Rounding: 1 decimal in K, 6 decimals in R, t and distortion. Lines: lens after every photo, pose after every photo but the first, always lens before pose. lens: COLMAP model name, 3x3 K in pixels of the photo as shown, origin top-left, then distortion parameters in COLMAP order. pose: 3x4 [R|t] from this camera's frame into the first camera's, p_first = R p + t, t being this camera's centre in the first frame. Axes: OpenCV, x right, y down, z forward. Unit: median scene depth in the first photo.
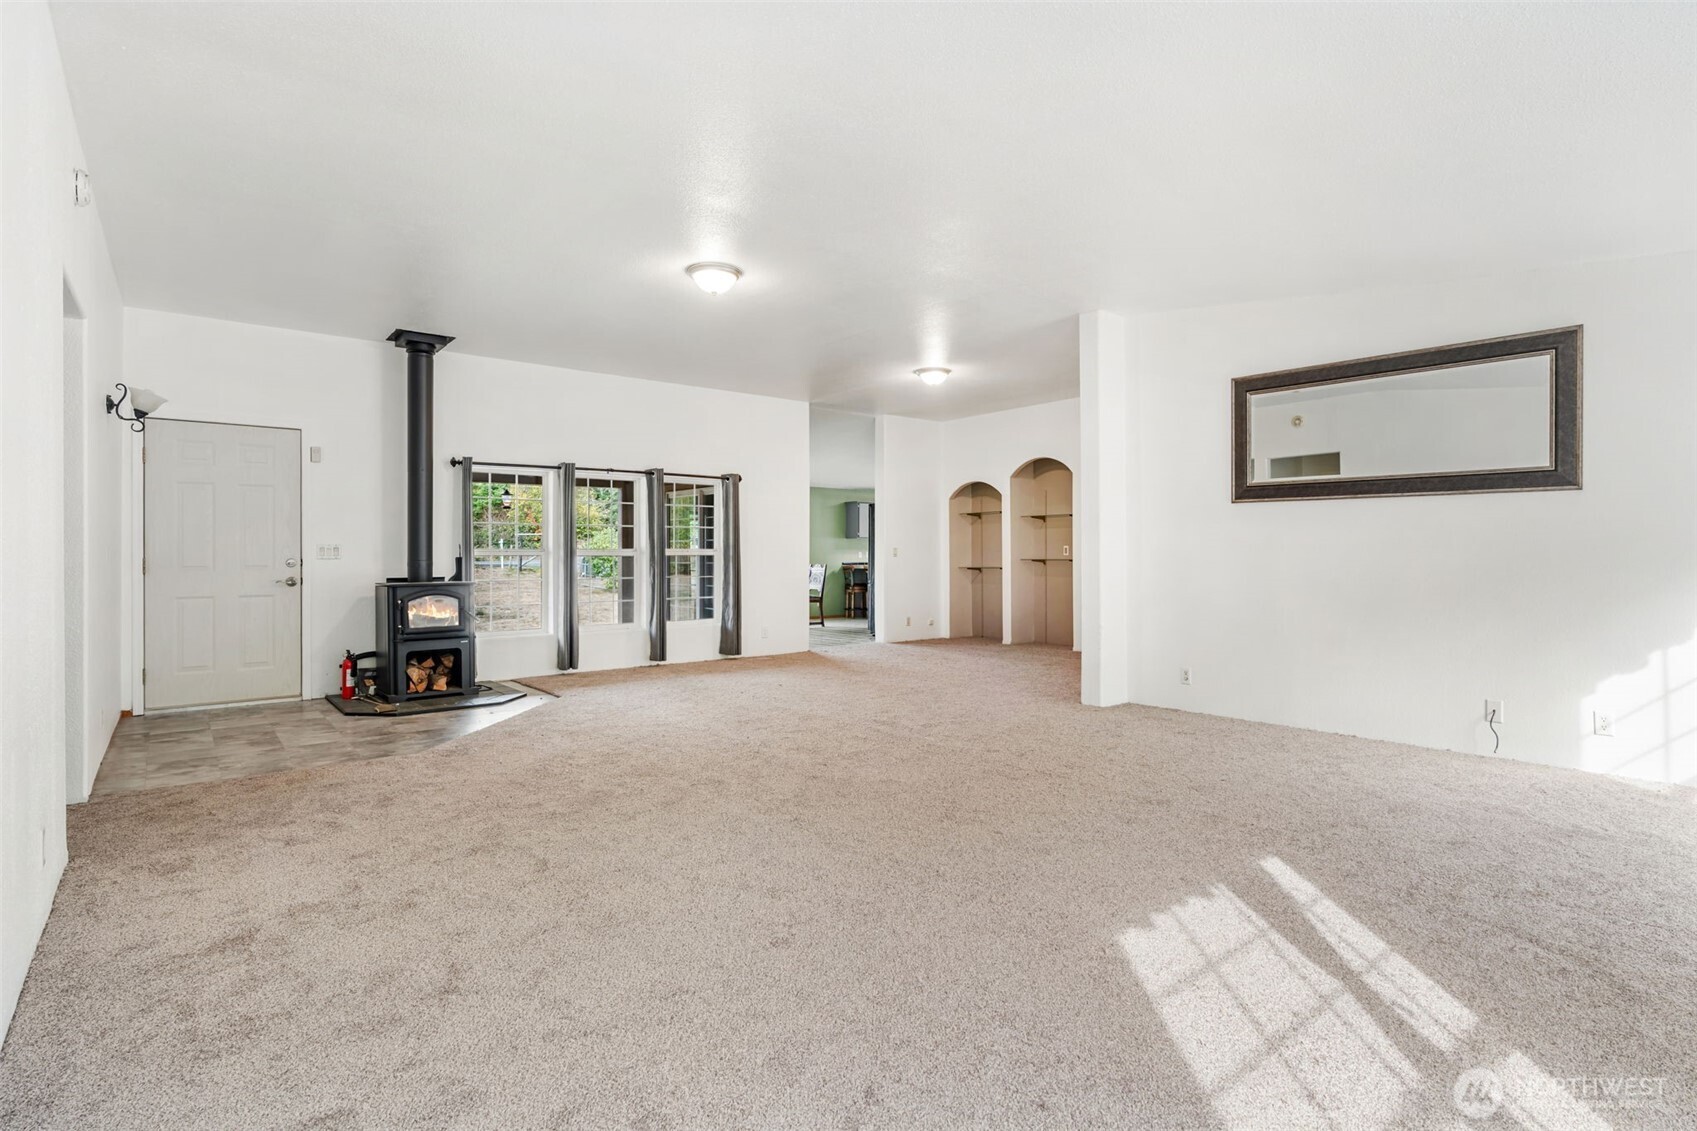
lens RADIAL K [[846.9, 0, 851.1], [0, 846.9, 554.7], [0, 0, 1]] dist [0.000421, 0.000358]
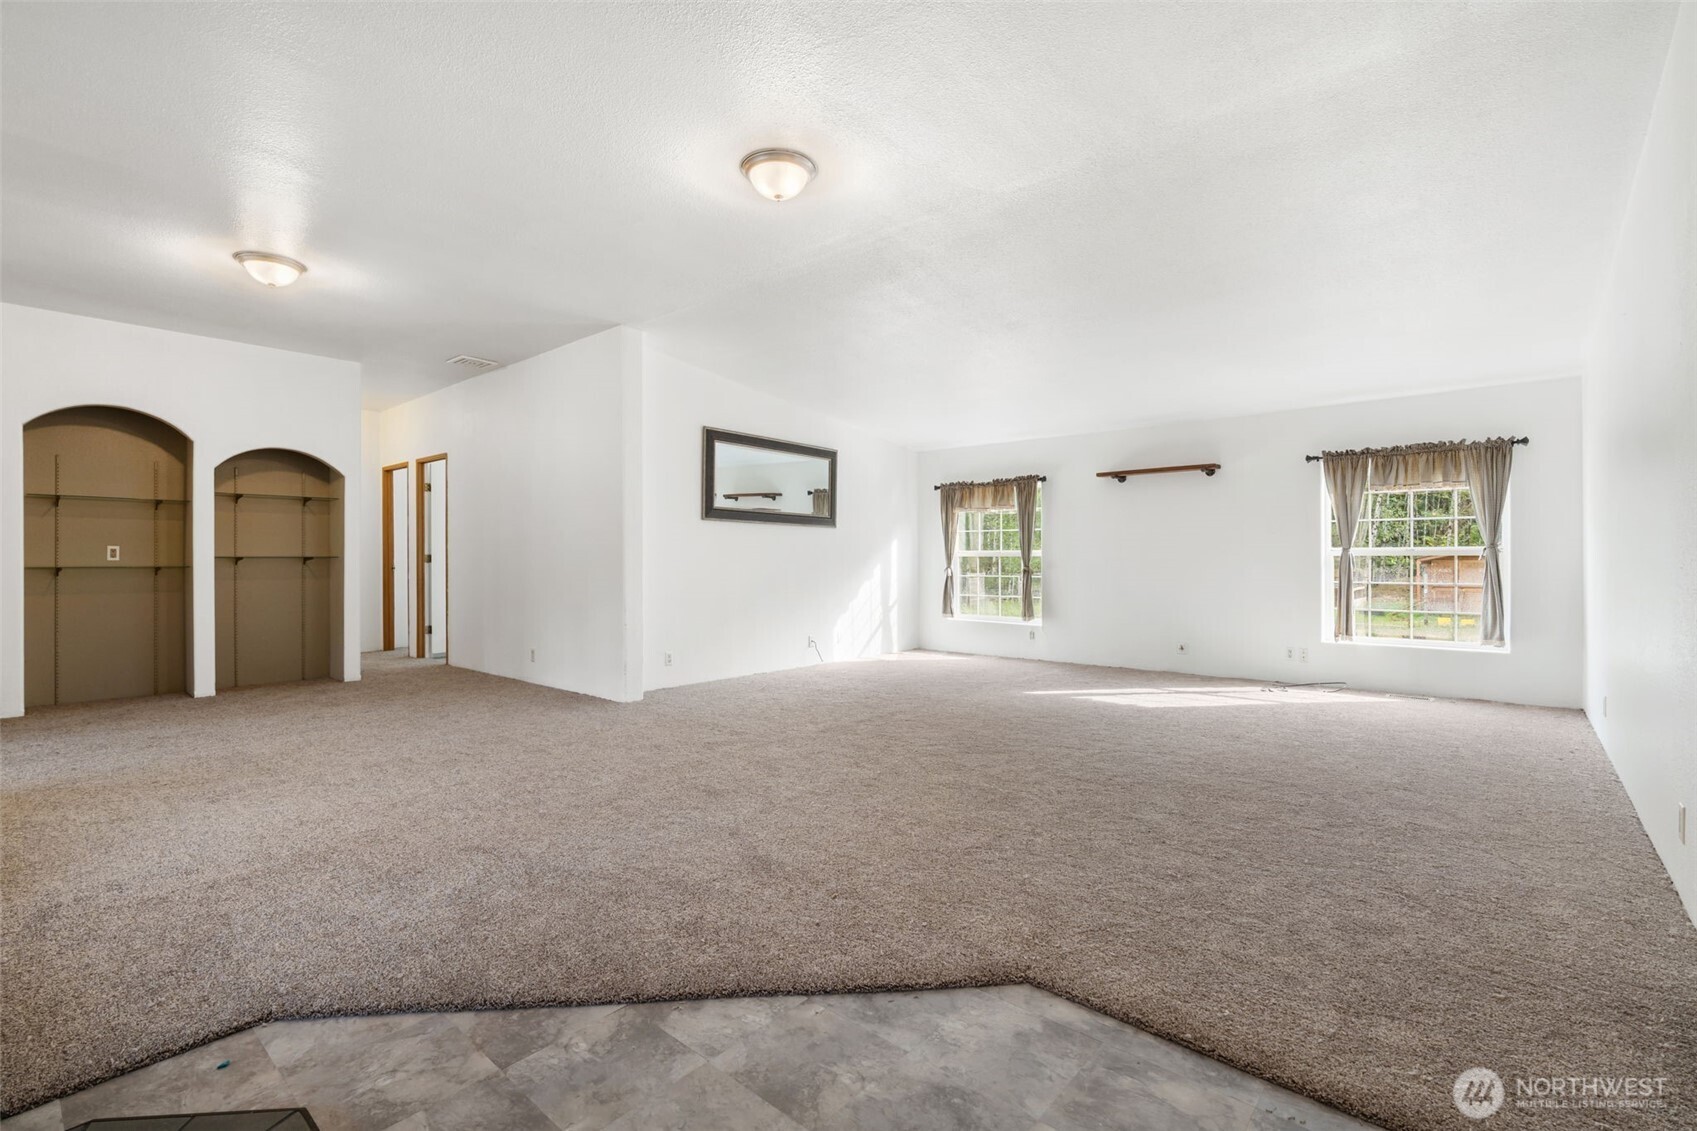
lens RADIAL K [[772.3, 0, 833.6], [0, 772.3, 550.7], [0, 0, 1]] dist [-0.003498, 0.003232]
pose [[-0.161527, 0.013192, 0.986780, -0.529277], [0.001425, 0.999913, -0.013134, 0.002403], [-0.986867, -0.000715, -0.161531, 0.677743]]
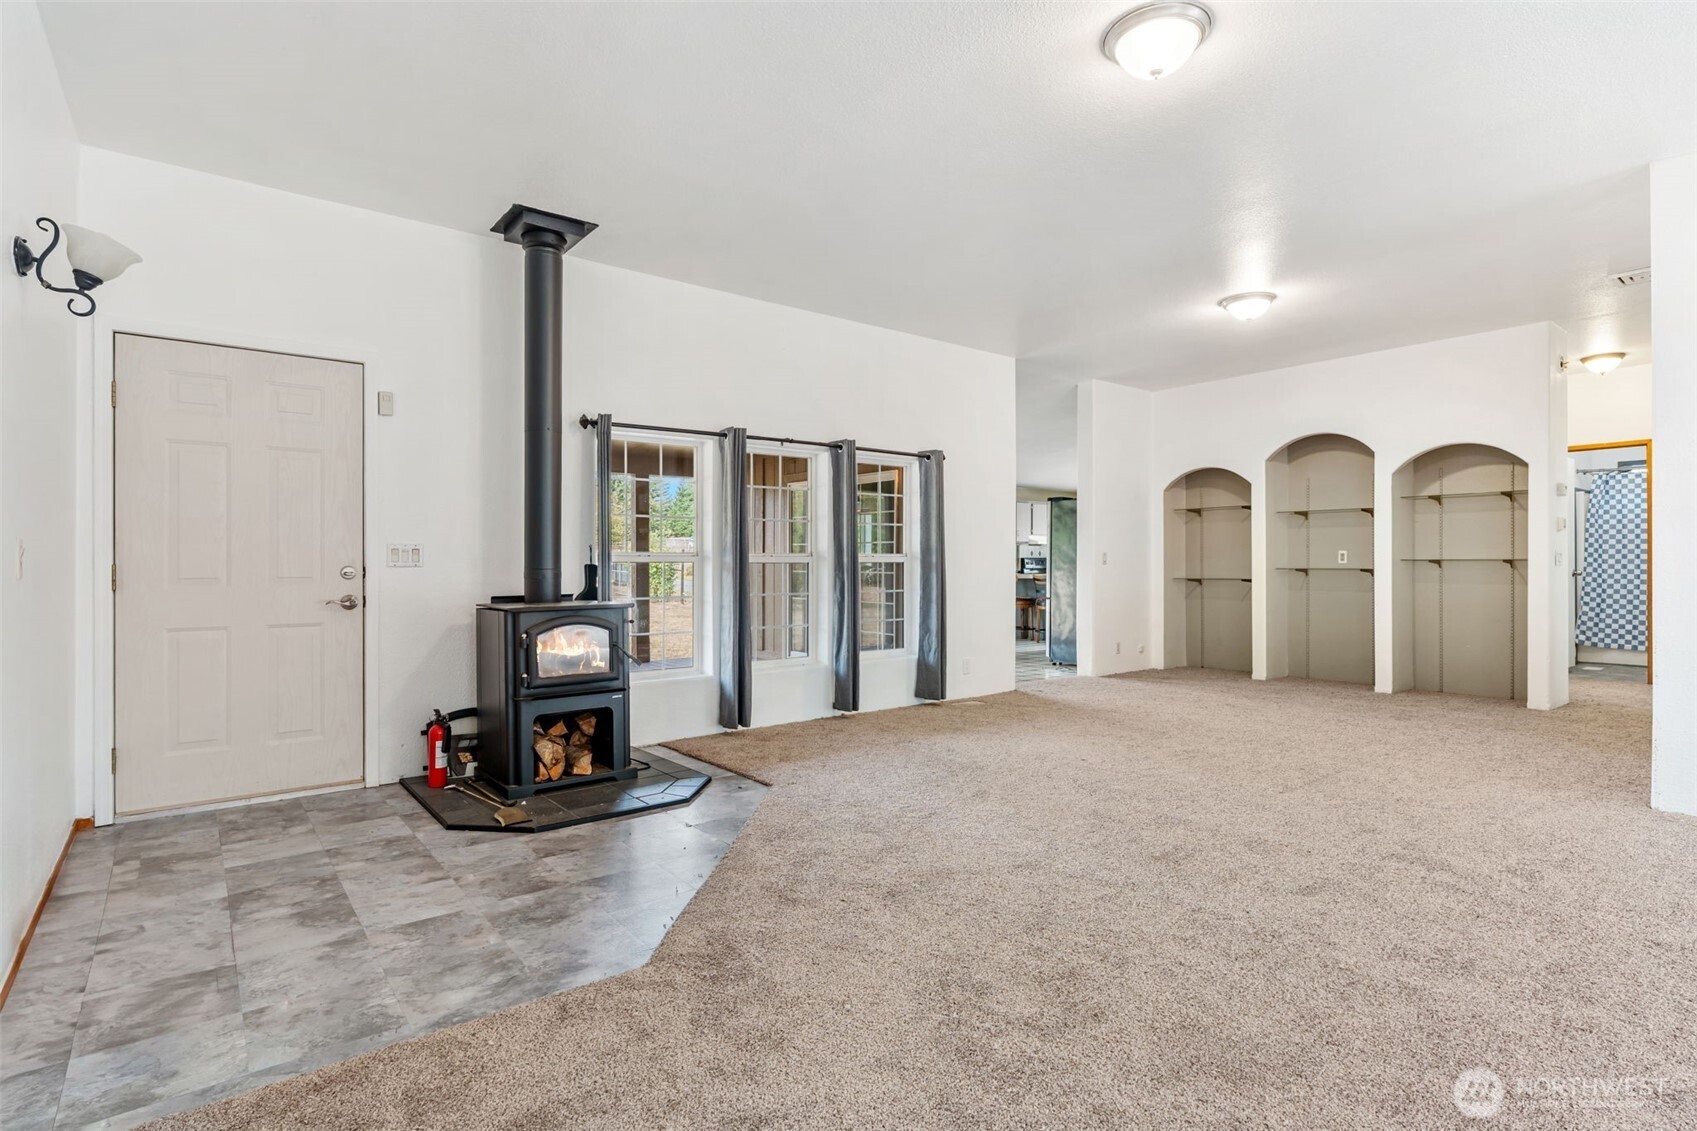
lens RADIAL K [[846.9, 0, 849.7], [0, 846.9, 563.8], [0, 0, 1]] dist [0.000421, 0.000358]
pose [[0.999952, 0.000743, -0.009737, -0.223587], [-0.000737, 1.000000, 0.000612, 0.001788], [0.009738, -0.000605, 0.999952, 0.295169]]
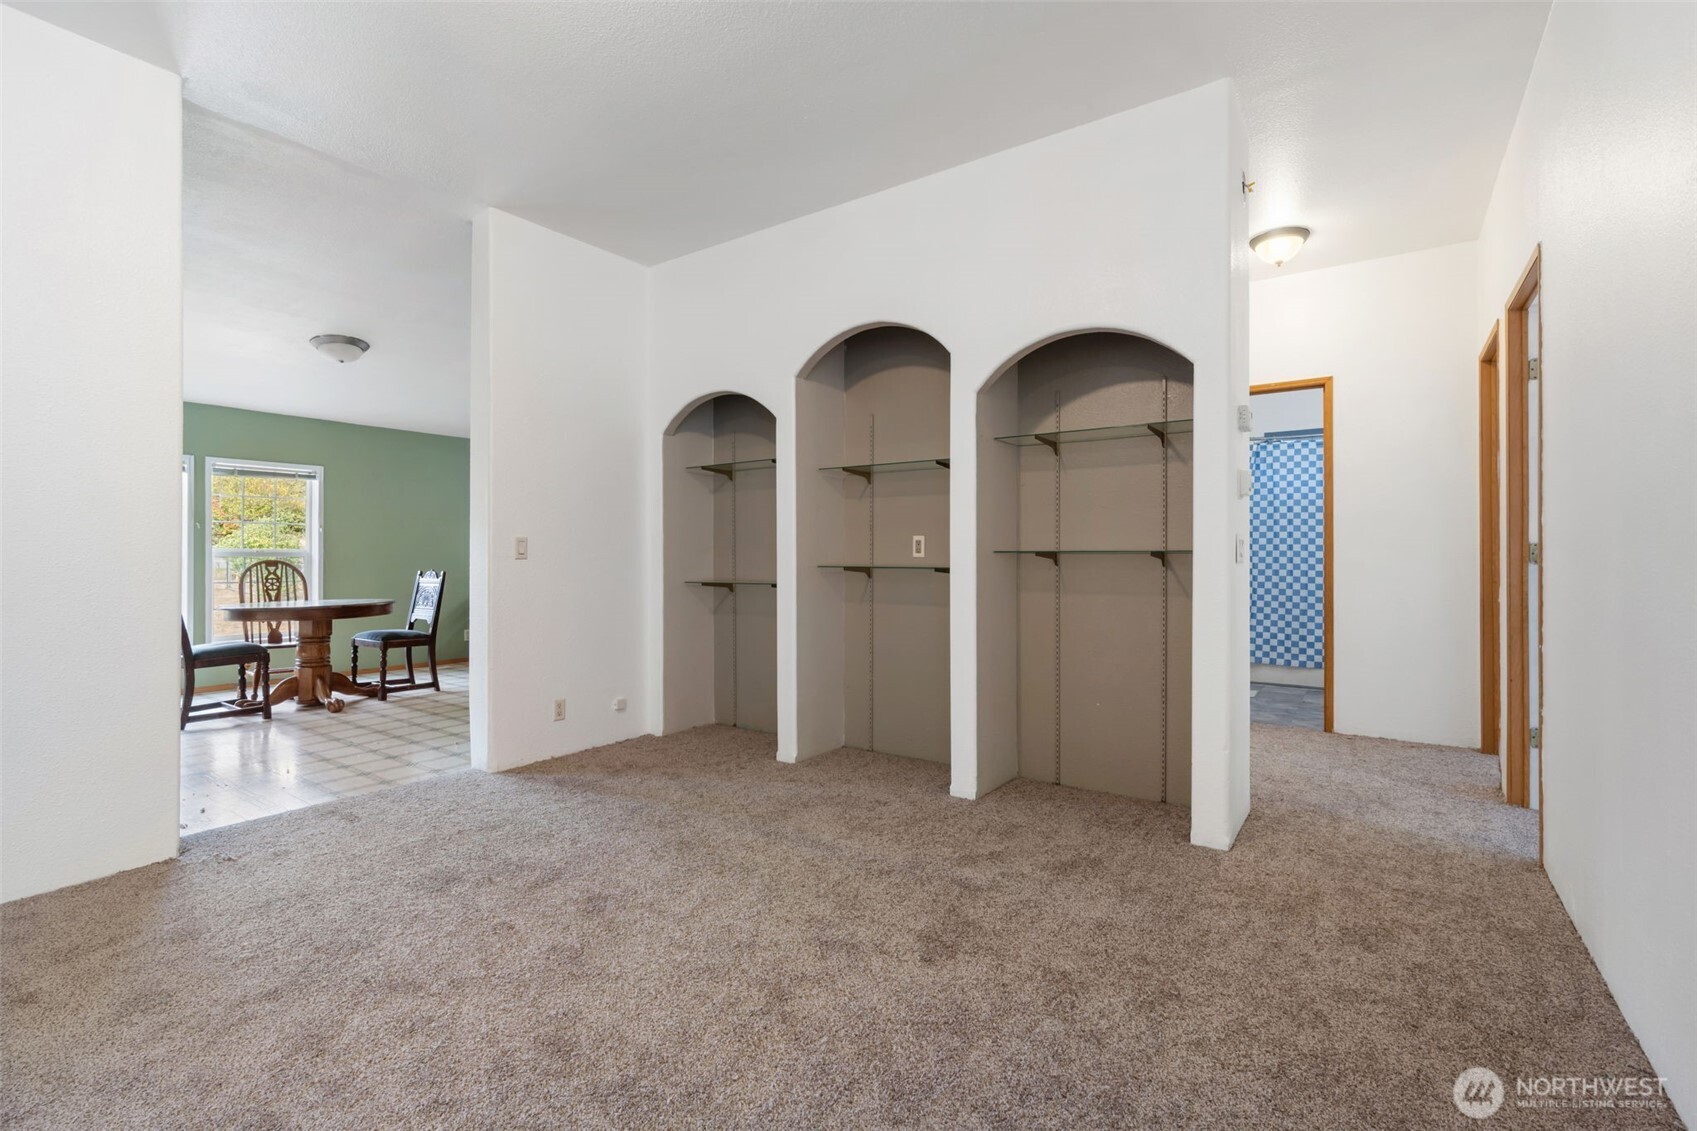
lens RADIAL K [[772.3, 0, 856.2], [0, 772.3, 553.0], [0, 0, 1]] dist [-0.003498, 0.003232]
pose [[0.958025, 0.001331, 0.286682, 0.130297], [-0.001090, 0.999999, -0.001001, -0.000981], [-0.286683, 0.000647, 0.958025, 0.769493]]
